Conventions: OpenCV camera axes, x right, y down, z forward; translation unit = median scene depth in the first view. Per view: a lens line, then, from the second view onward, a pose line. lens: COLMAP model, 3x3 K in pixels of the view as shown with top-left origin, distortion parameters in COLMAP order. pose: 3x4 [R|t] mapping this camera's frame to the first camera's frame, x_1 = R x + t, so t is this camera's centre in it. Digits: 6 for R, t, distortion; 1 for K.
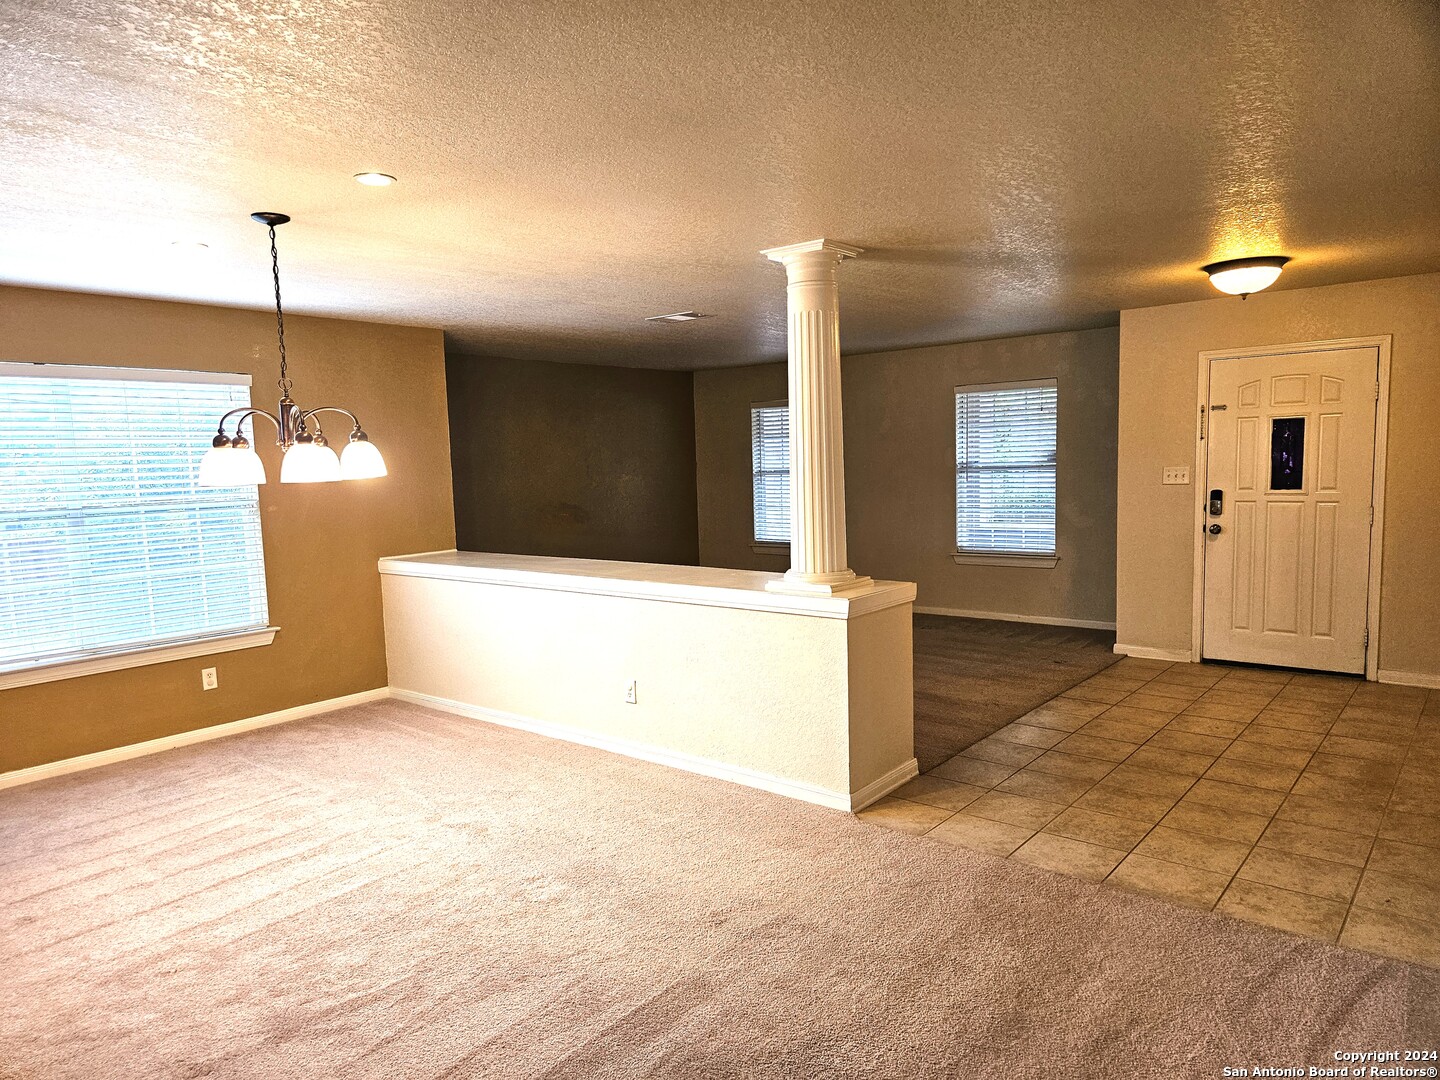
lens RADIAL K [[954.8, 0, 711.8], [0, 954.8, 572.8], [0, 0, 1]] dist [0.059128, -0.045955]
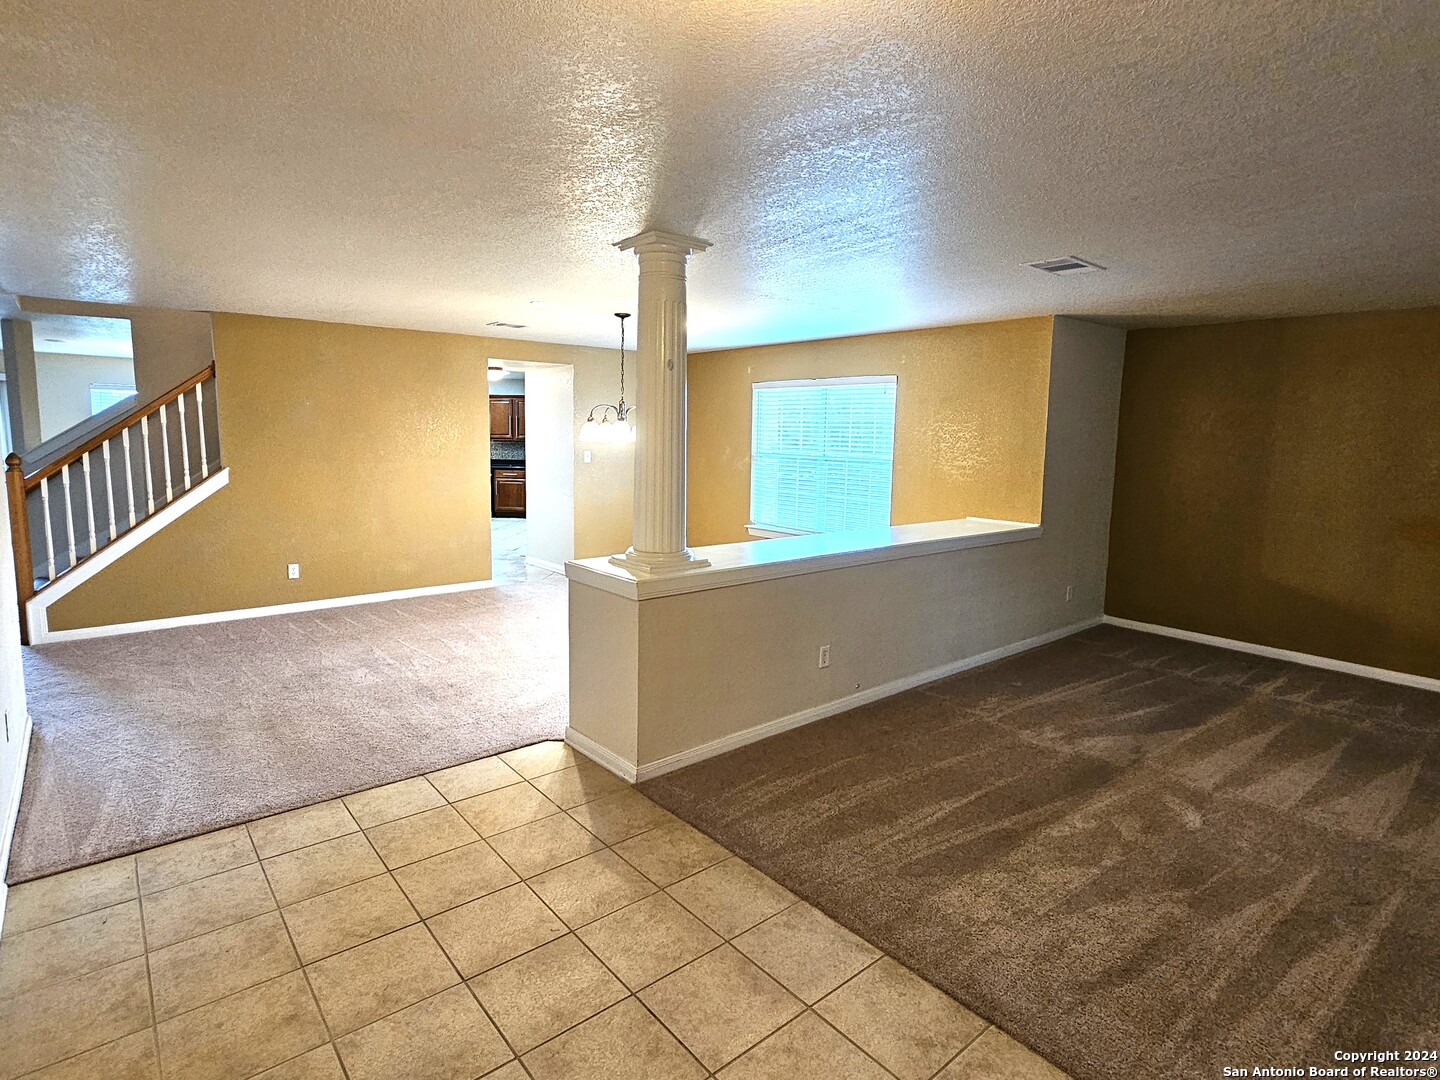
lens RADIAL K [[752.5, 0, 714.8], [0, 752.5, 530.1], [0, 0, 1]] dist [-0.002077, -0.000306]
pose [[-0.182555, 0.152278, -0.971332, 0.925789], [-0.135719, 0.974573, 0.178294, -0.182729], [0.973783, 0.164377, -0.157246, 1.218648]]
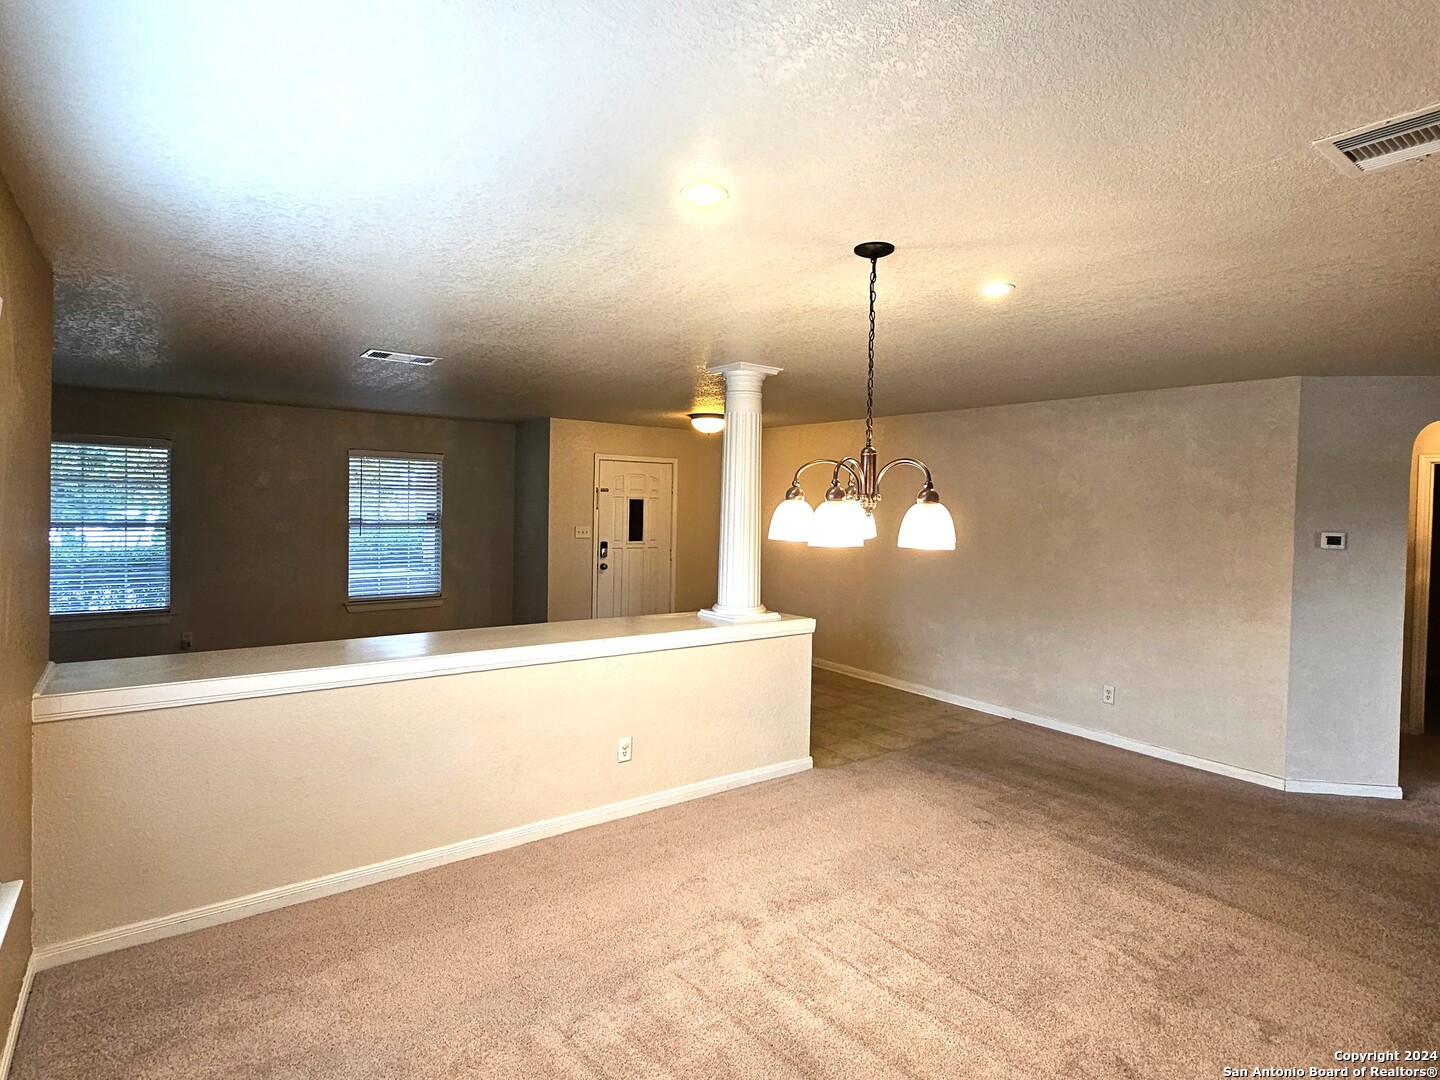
lens RADIAL K [[752.5, 0, 714.4], [0, 752.5, 525.8], [0, 0, 1]] dist [-0.002077, -0.000306]
pose [[0.238506, 0.008064, 0.971107, -0.936162], [0.092079, 0.995273, -0.030880, -0.085249], [-0.966766, 0.096784, 0.236636, 0.798899]]
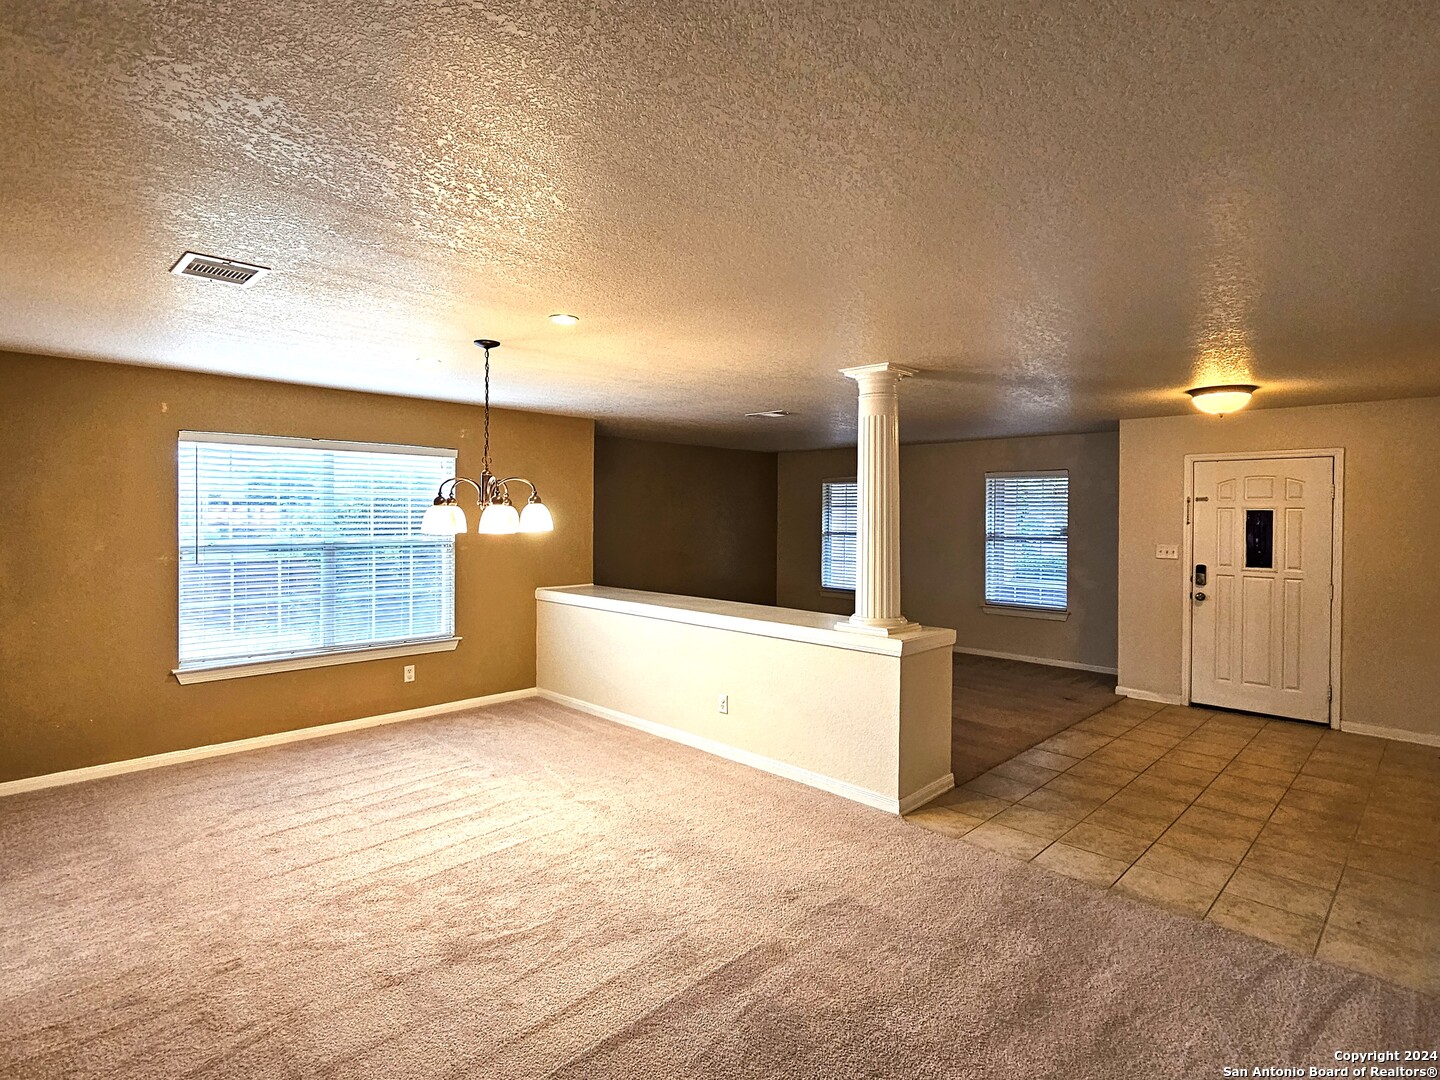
lens RADIAL K [[752.5, 0, 719.4], [0, 752.5, 532.4], [0, 0, 1]] dist [-0.002077, -0.000306]
pose [[0.995372, 0.040500, -0.087141, -0.014654], [-0.048817, 0.994228, -0.095541, -0.007577], [0.082769, 0.099353, 0.991604, -0.015228]]
